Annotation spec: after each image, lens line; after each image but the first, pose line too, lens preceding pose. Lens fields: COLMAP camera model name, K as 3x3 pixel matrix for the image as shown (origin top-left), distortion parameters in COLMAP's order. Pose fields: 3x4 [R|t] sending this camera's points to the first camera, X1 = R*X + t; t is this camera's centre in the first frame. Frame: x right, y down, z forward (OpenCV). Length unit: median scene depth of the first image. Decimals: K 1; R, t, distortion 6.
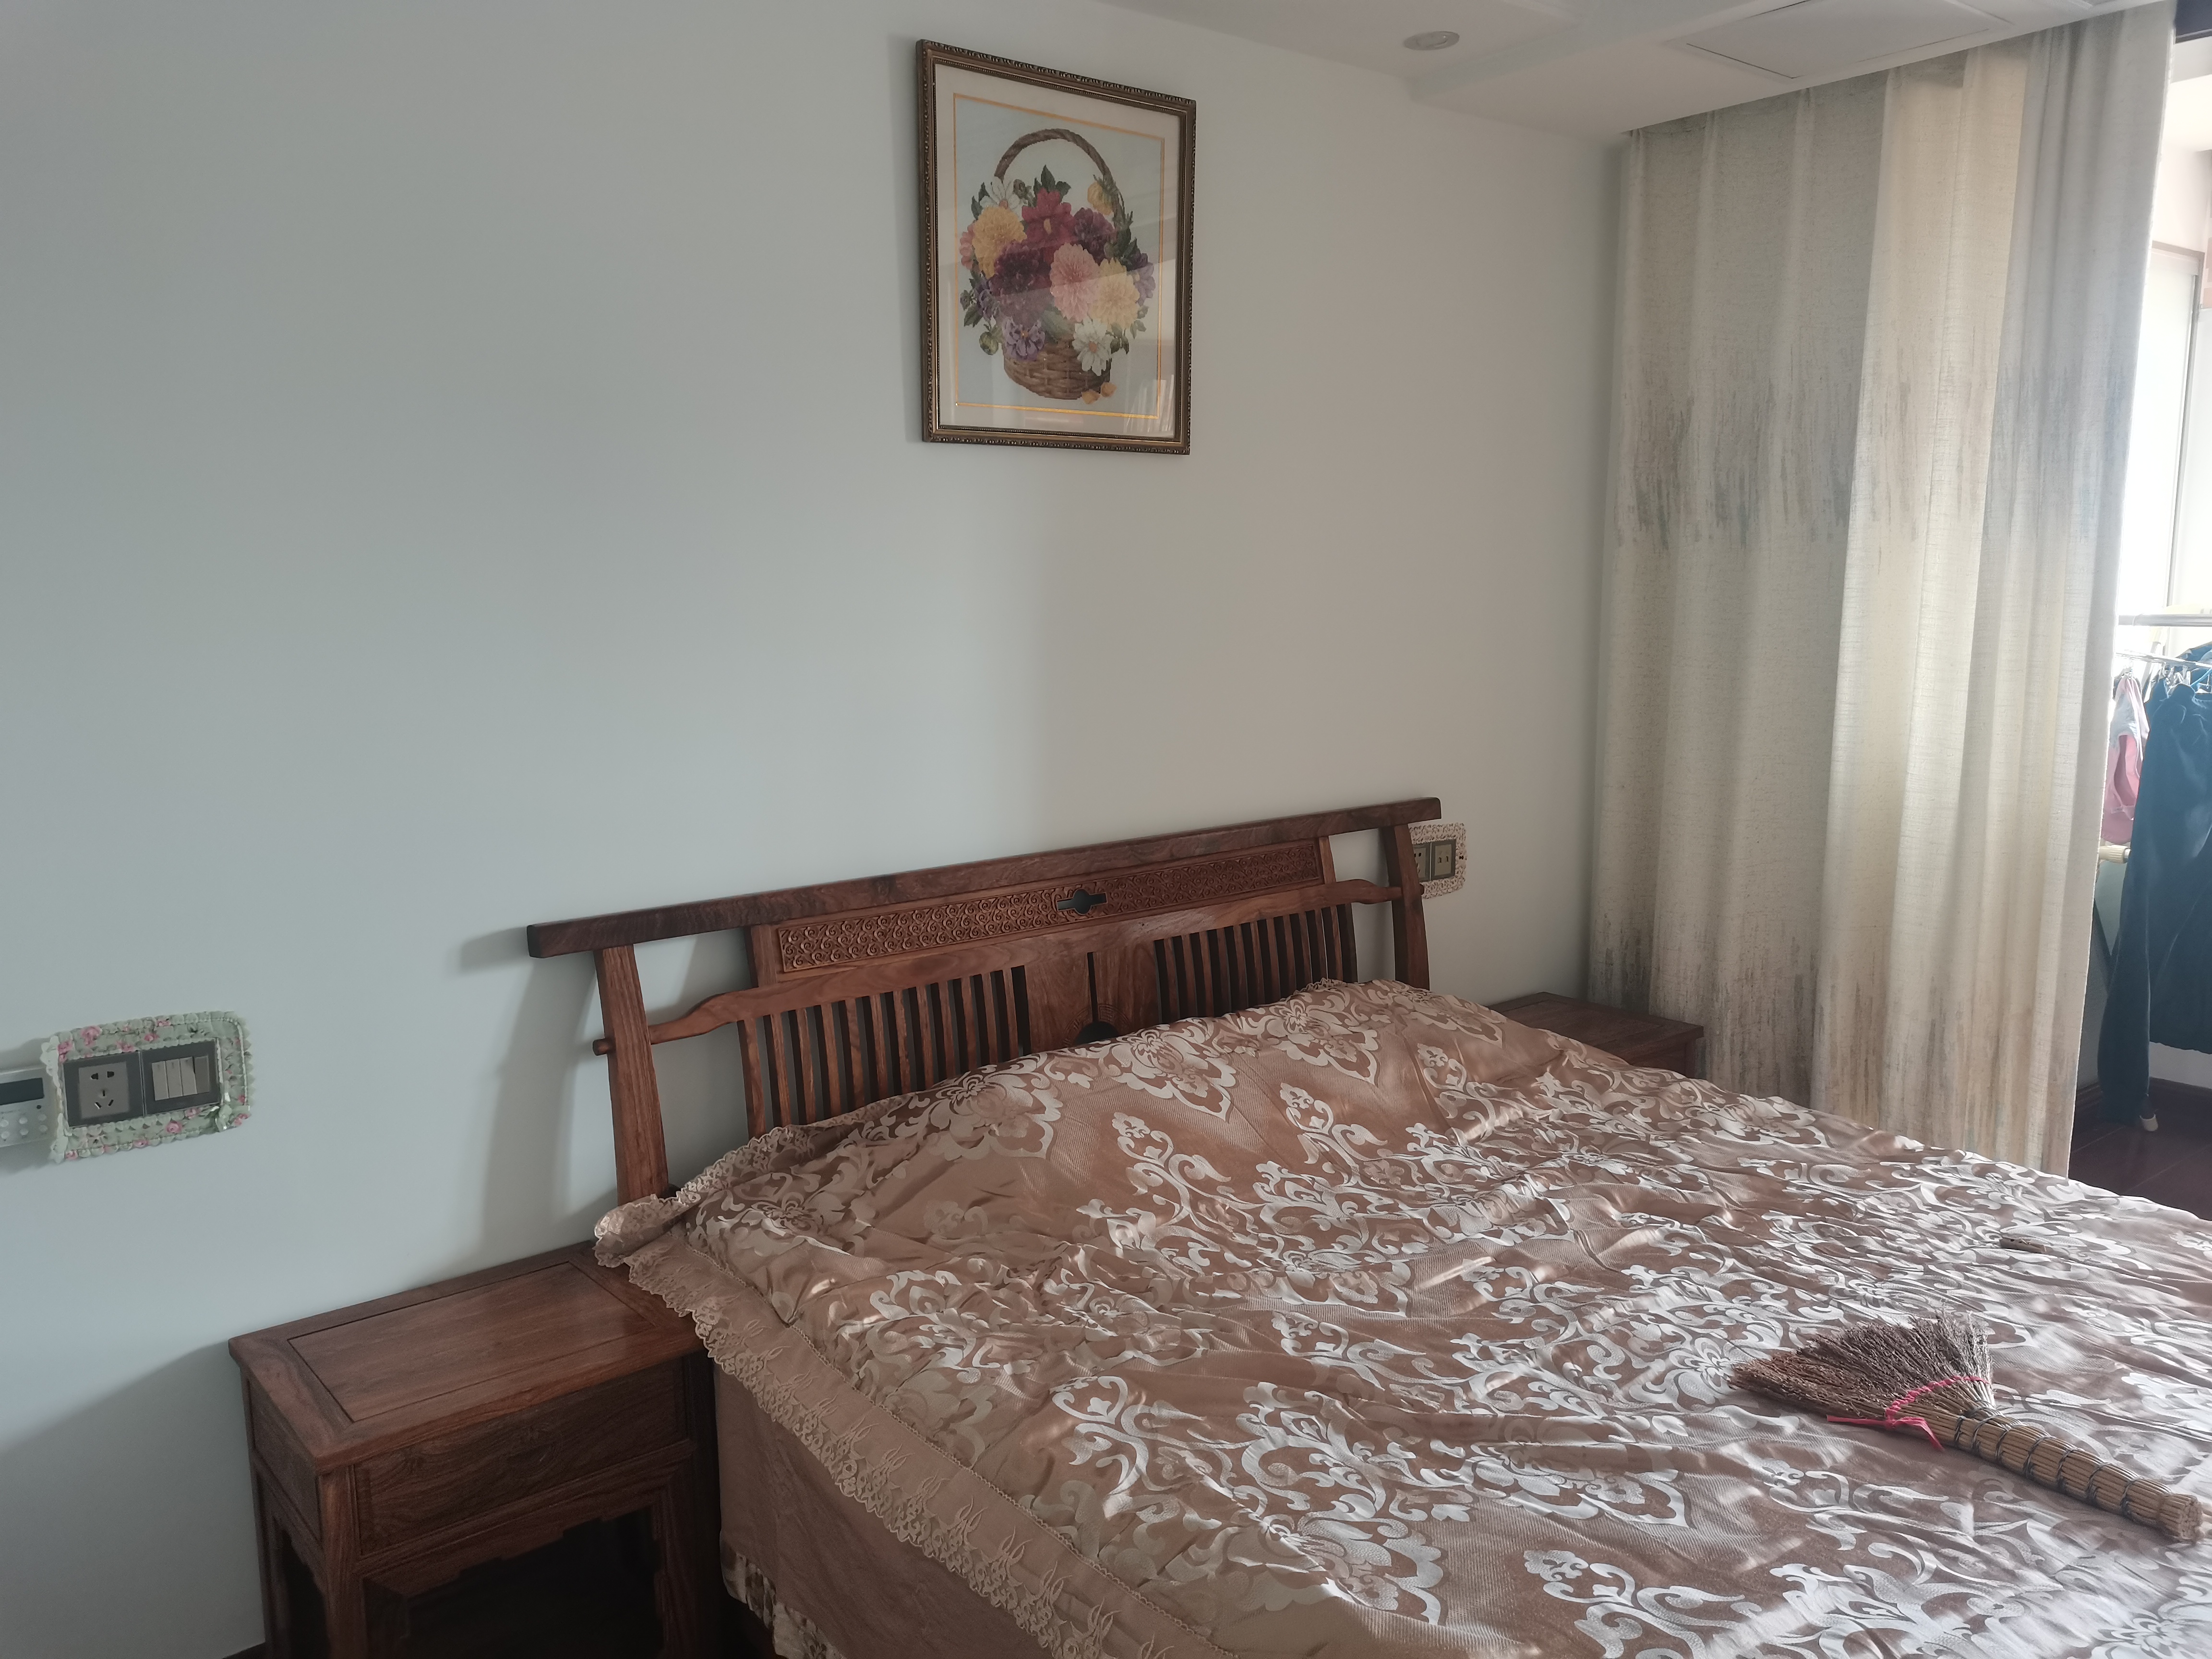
lens RADIAL K [[1691.0, 0, 1106.0], [0, 1691.0, 829.5], [0, 0, 1]] dist [0.083755, -0.000071]
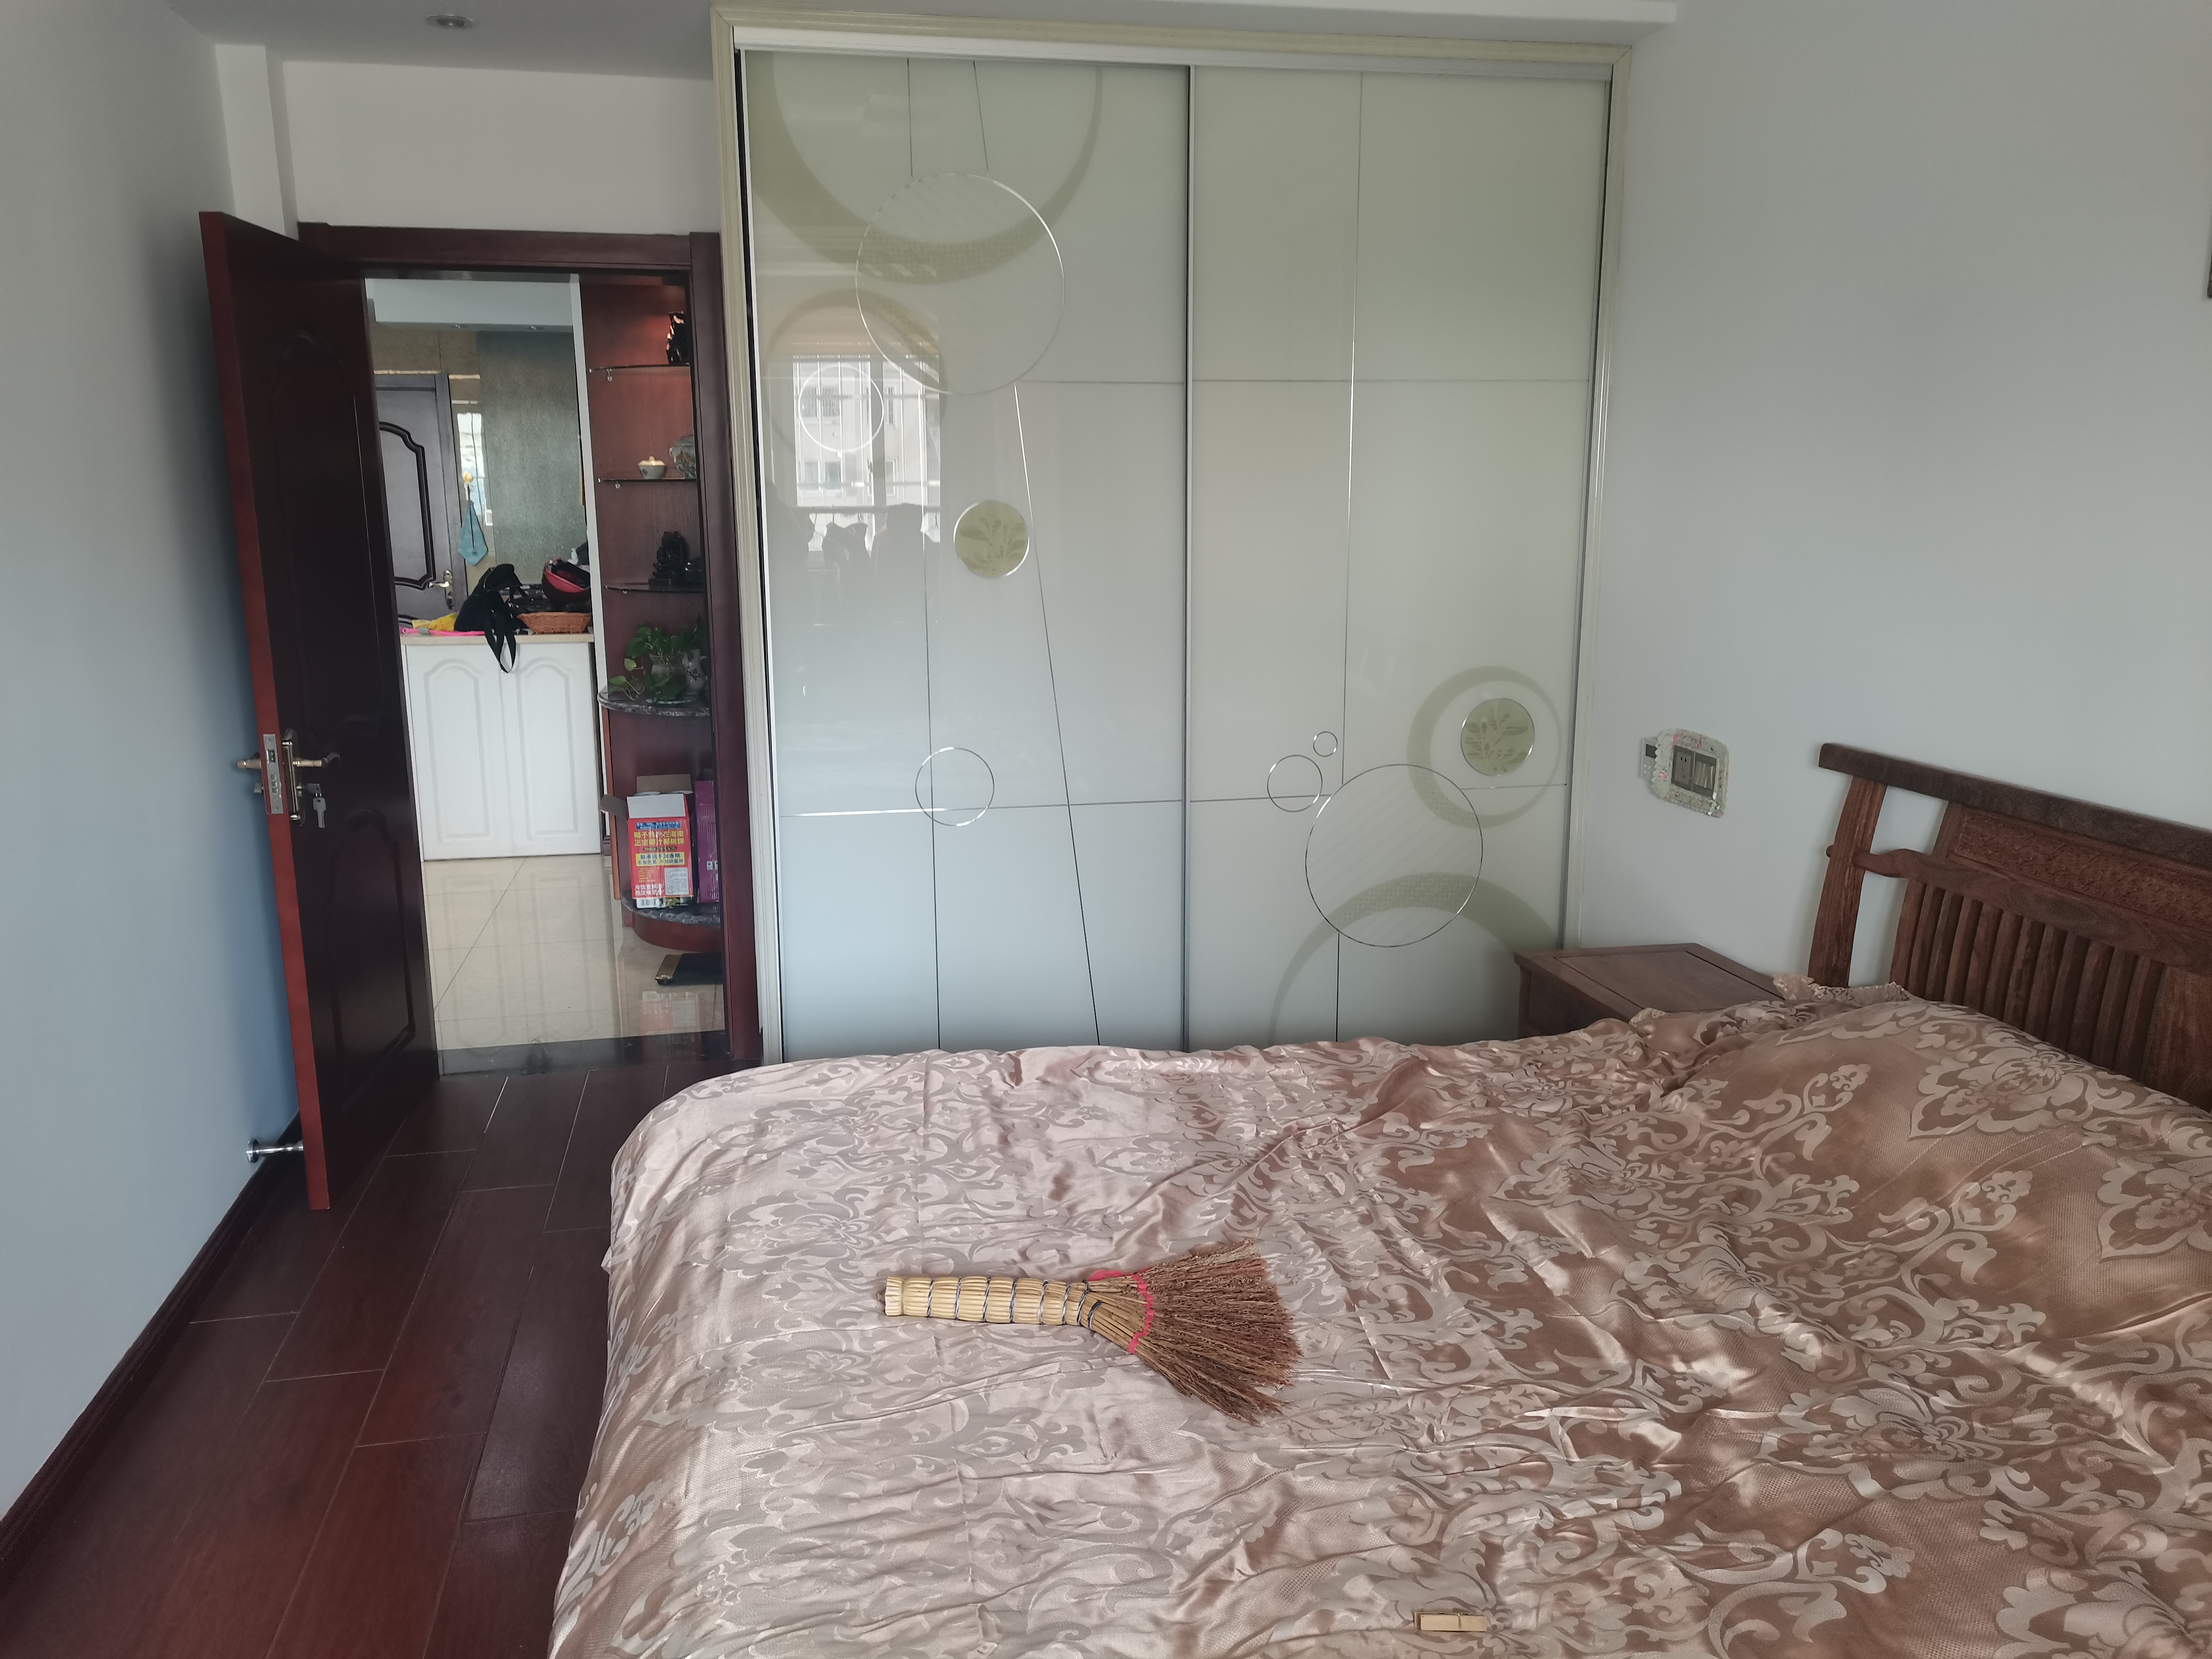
lens RADIAL K [[1691.0, 0, 1106.0], [0, 1691.0, 829.5], [0, 0, 1]] dist [0.083755, -0.000071]
pose [[-0.459623, 0.186978, -0.868209, 0.979182], [-0.132899, 0.952099, 0.275400, -0.153240], [0.878114, 0.241964, -0.412757, 1.005455]]
